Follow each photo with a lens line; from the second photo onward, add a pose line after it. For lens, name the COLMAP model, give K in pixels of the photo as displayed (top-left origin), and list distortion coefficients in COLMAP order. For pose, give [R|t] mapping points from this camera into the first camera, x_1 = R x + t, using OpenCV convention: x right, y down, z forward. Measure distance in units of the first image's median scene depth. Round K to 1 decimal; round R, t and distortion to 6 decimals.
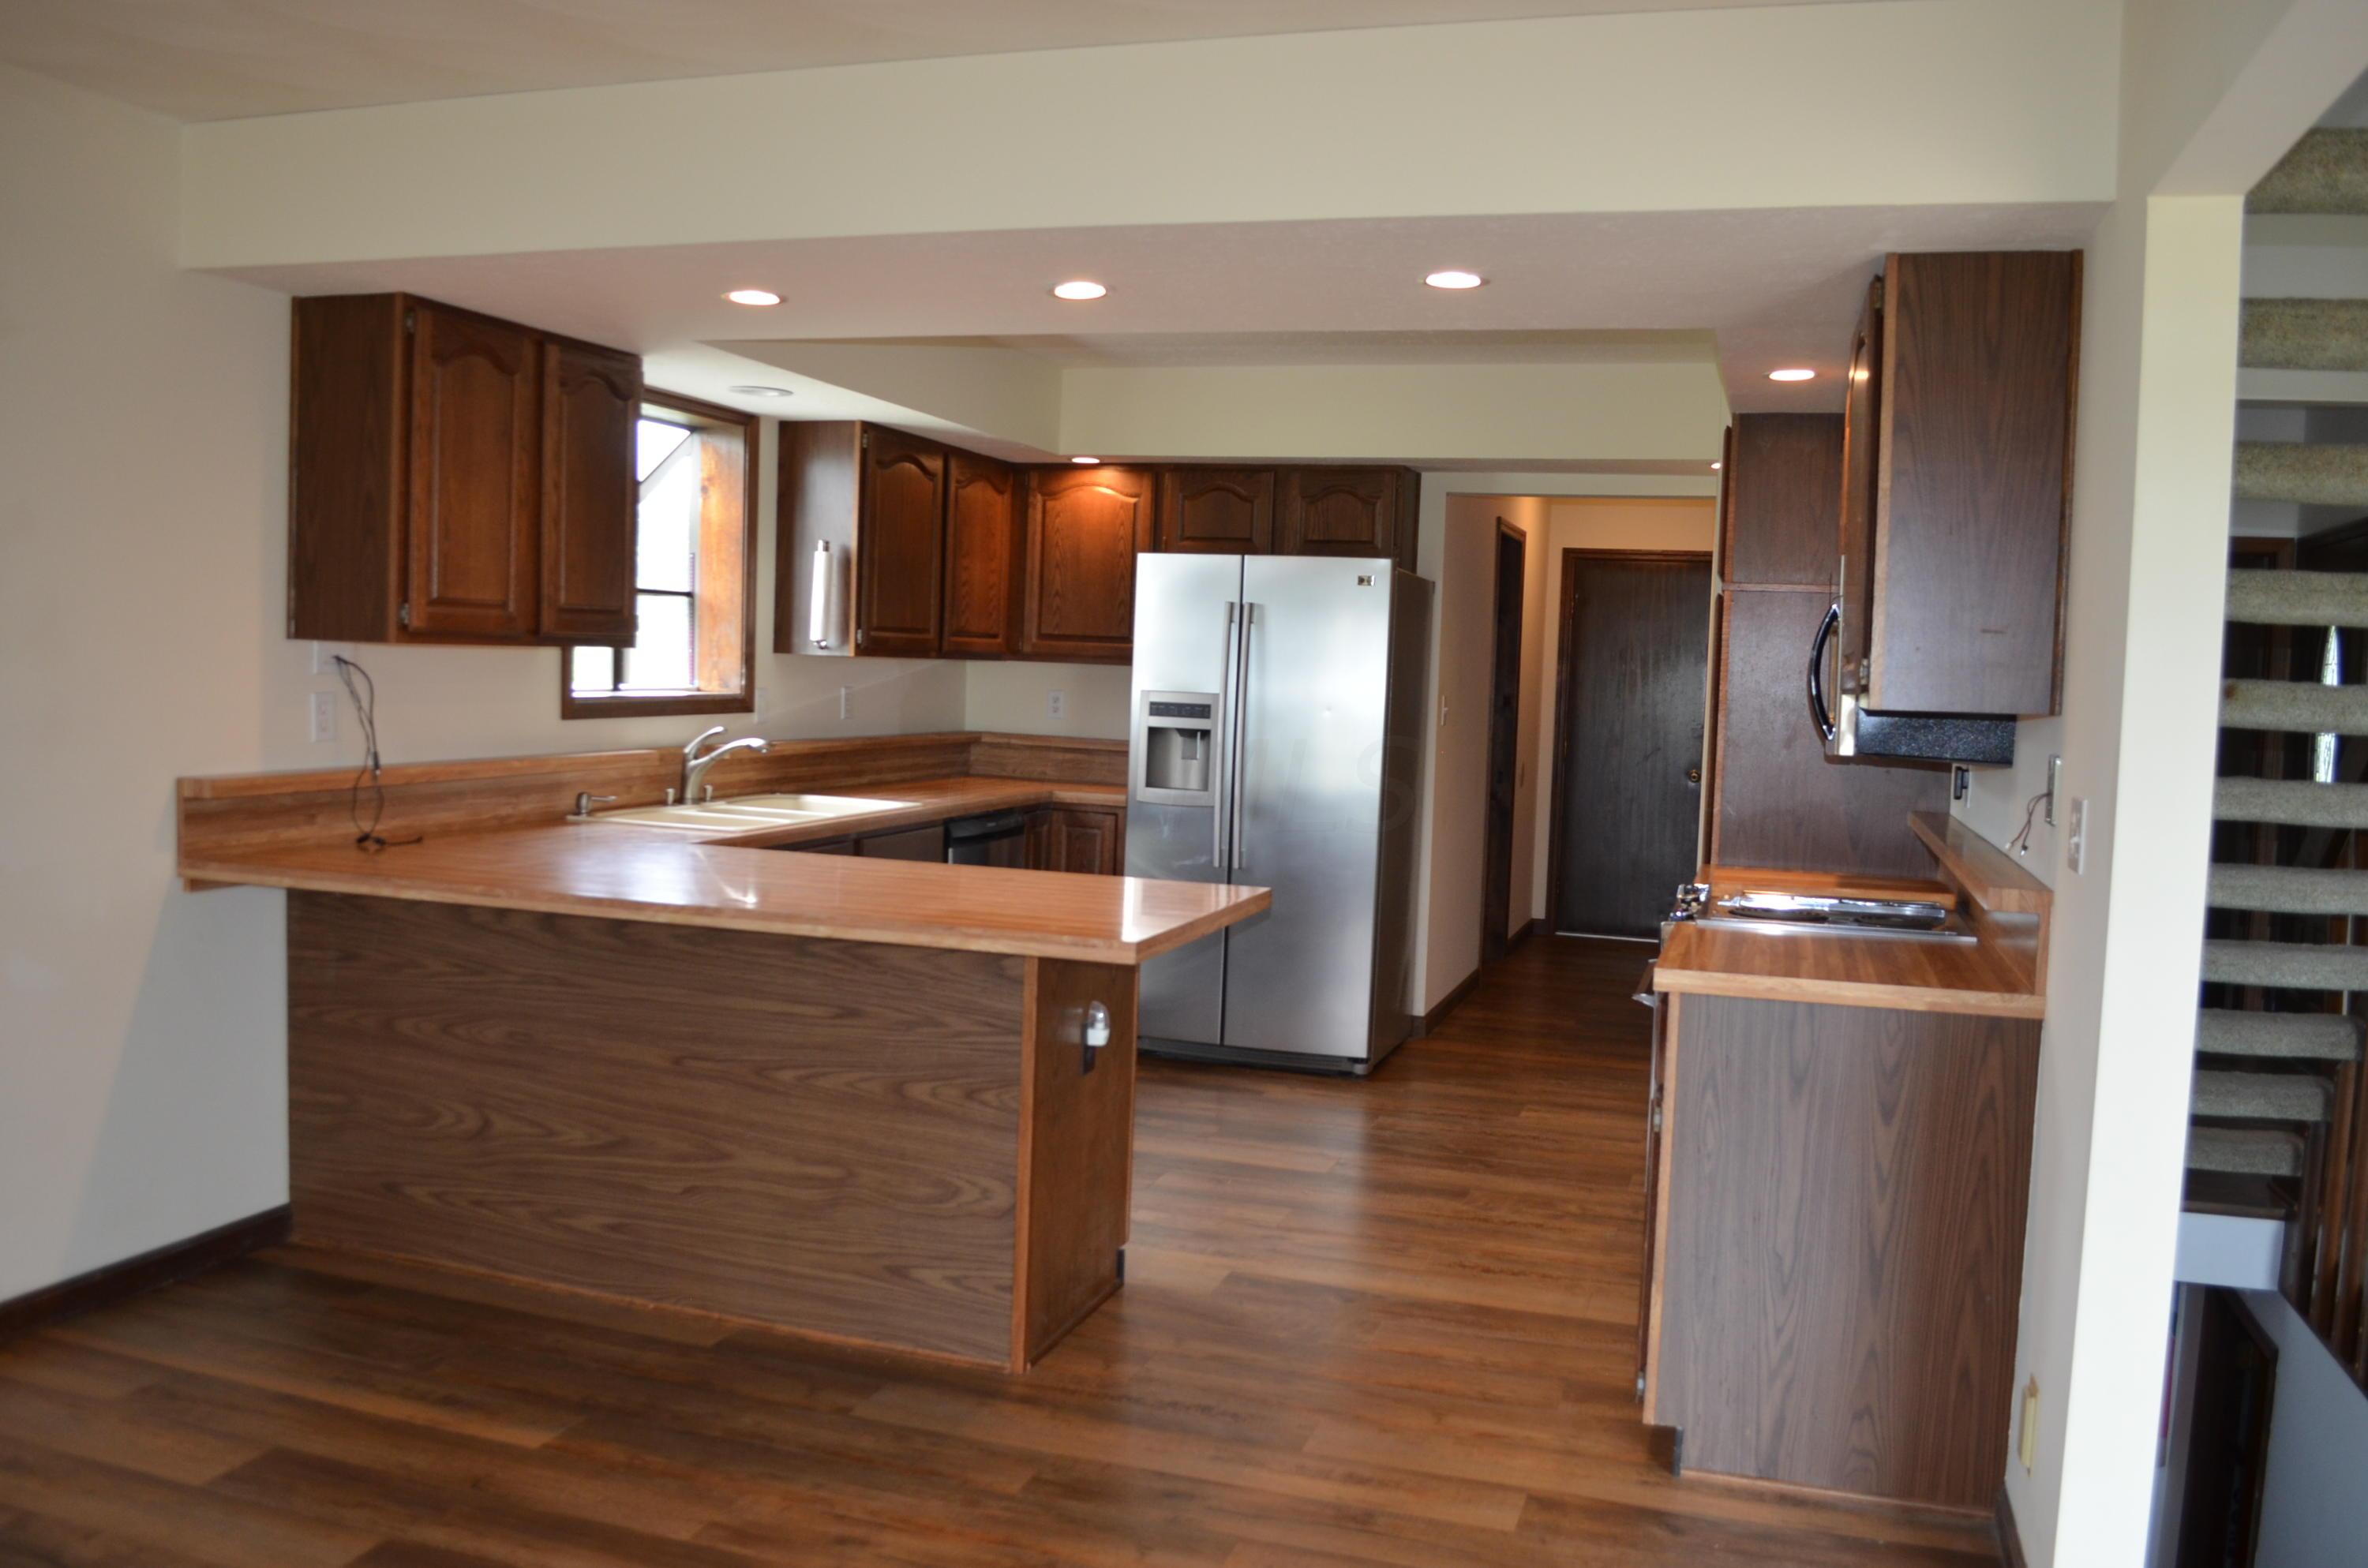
lens RADIAL K [[1873.3, 0, 1193.4], [0, 1873.3, 794.6], [0, 0, 1]] dist [-0.087824, 0.016210]
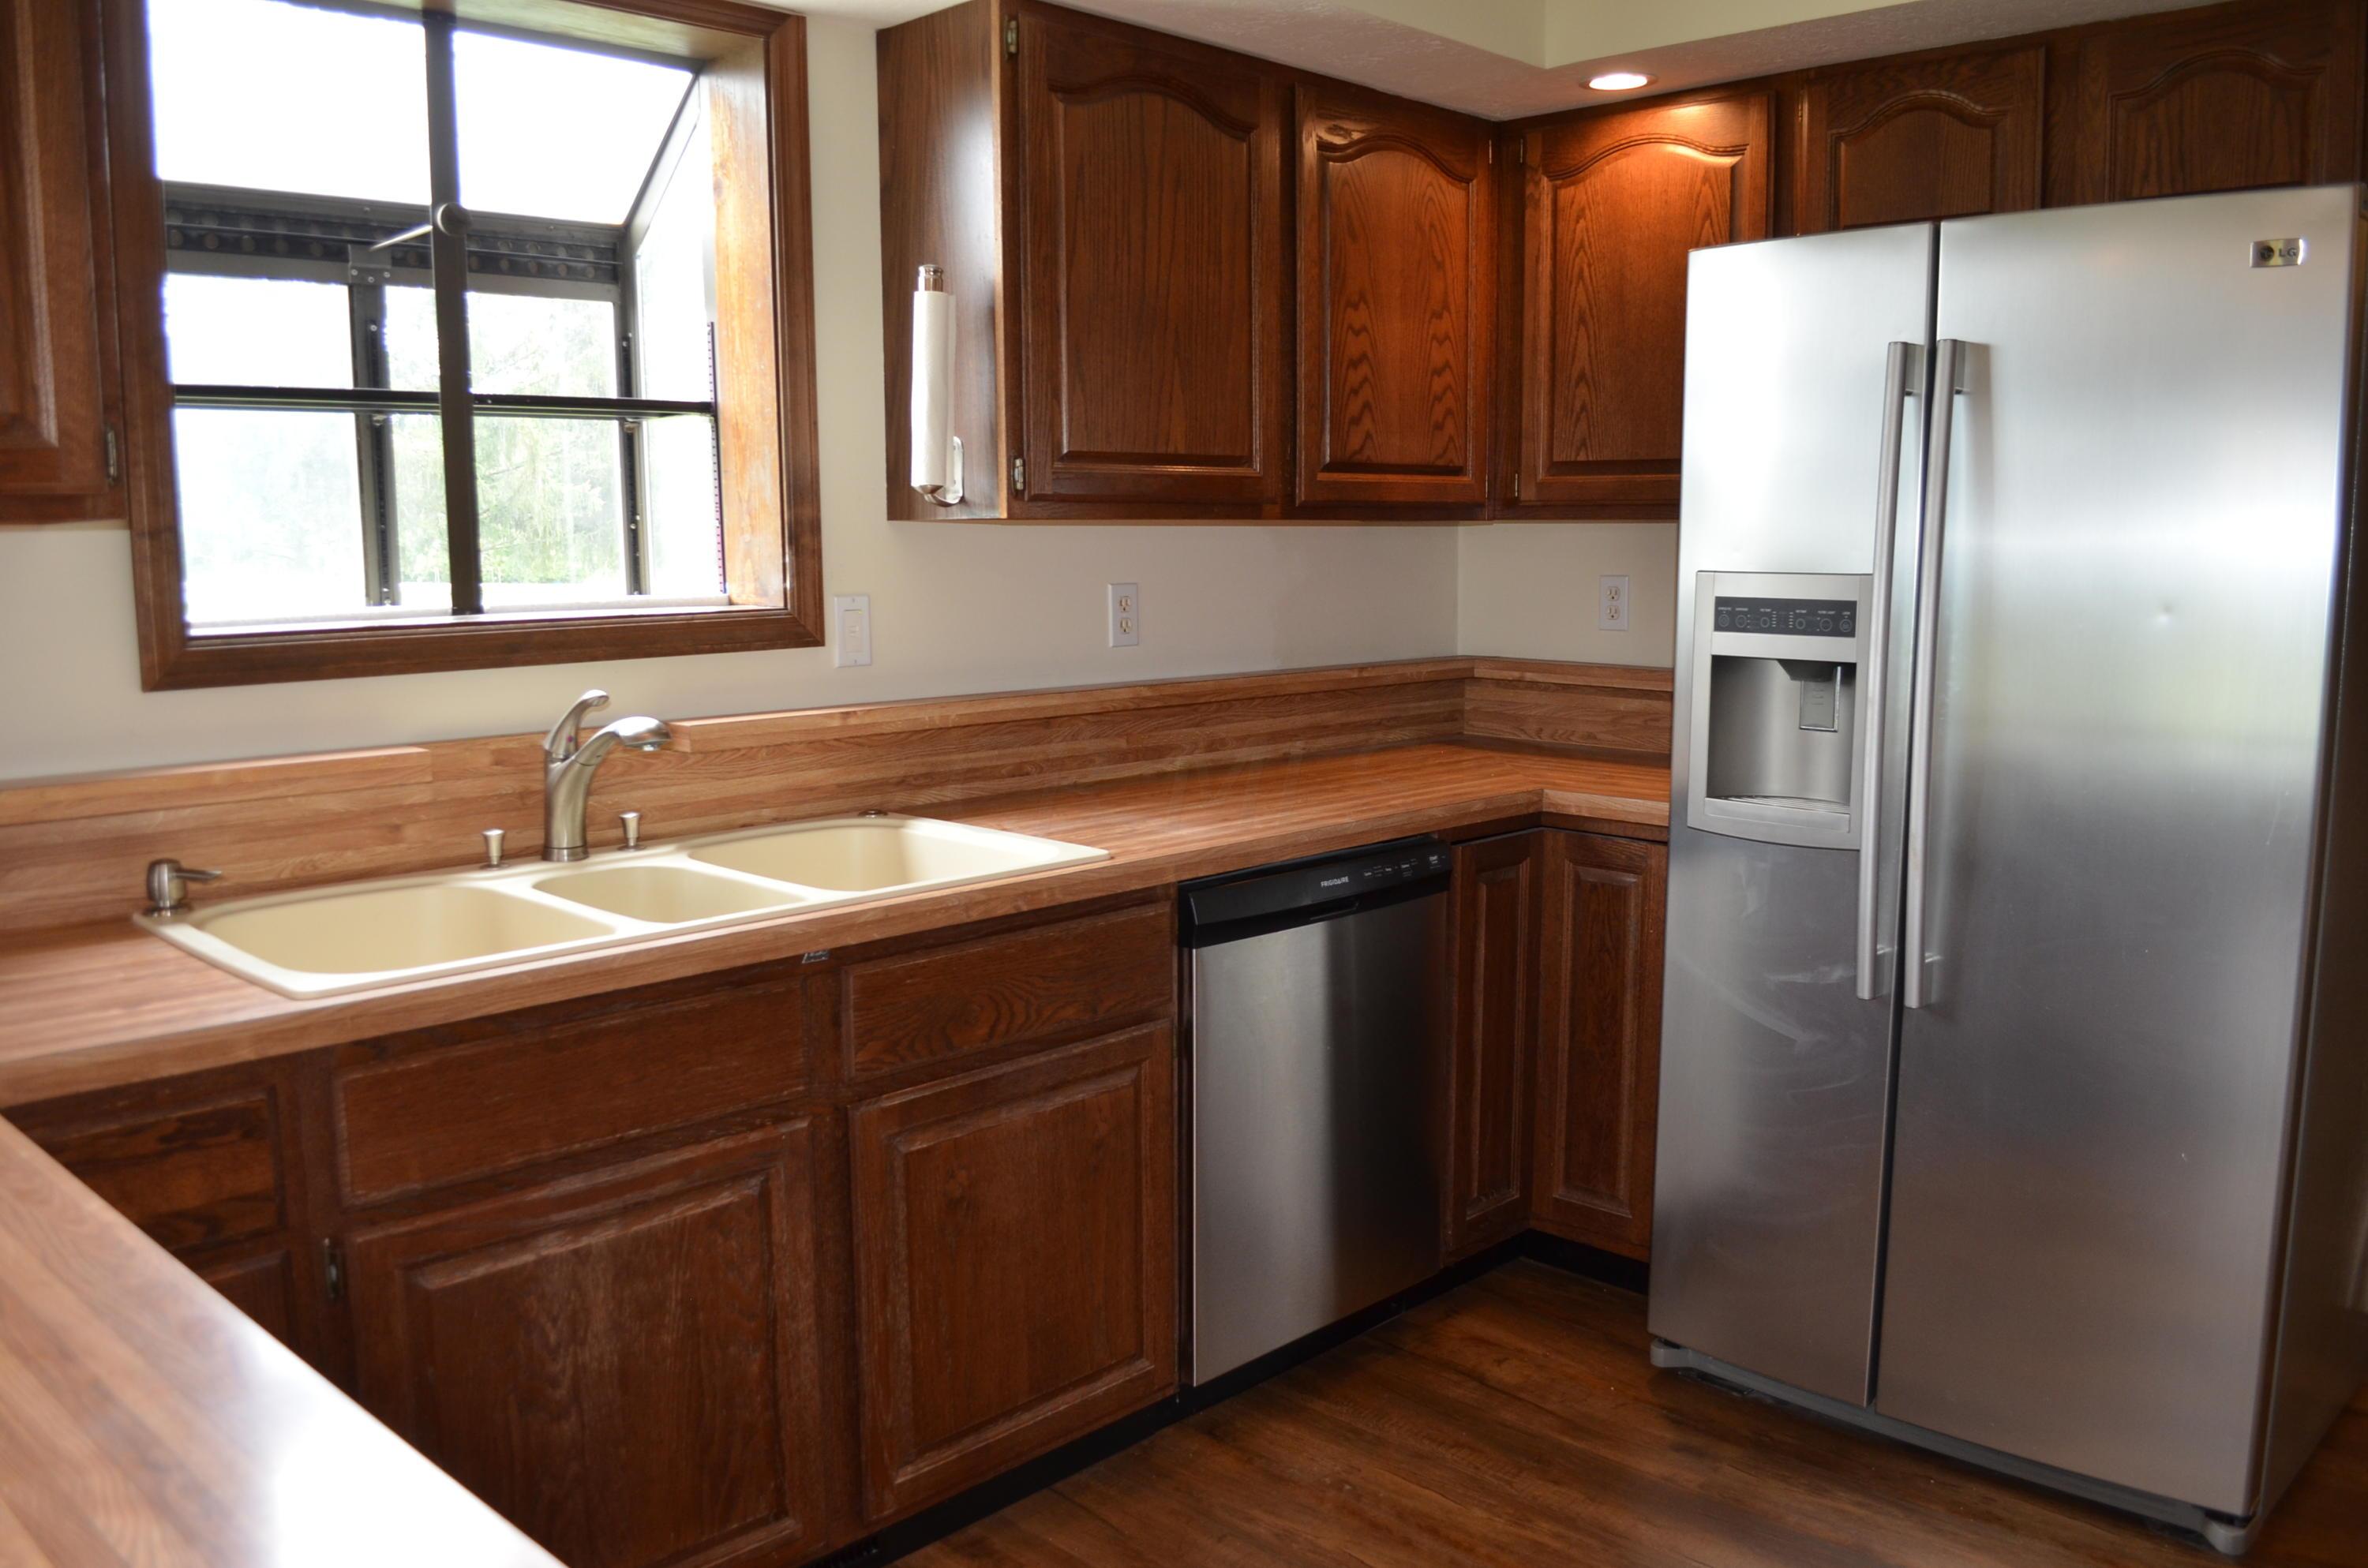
lens RADIAL K [[1873.3, 0, 1193.4], [0, 1873.3, 794.6], [0, 0, 1]] dist [-0.087824, 0.016210]
pose [[0.894844, 0.017462, -0.446037, 0.059981], [0.009071, 0.998317, 0.057281, -0.030142], [0.446286, -0.055304, 0.893180, 0.567823]]
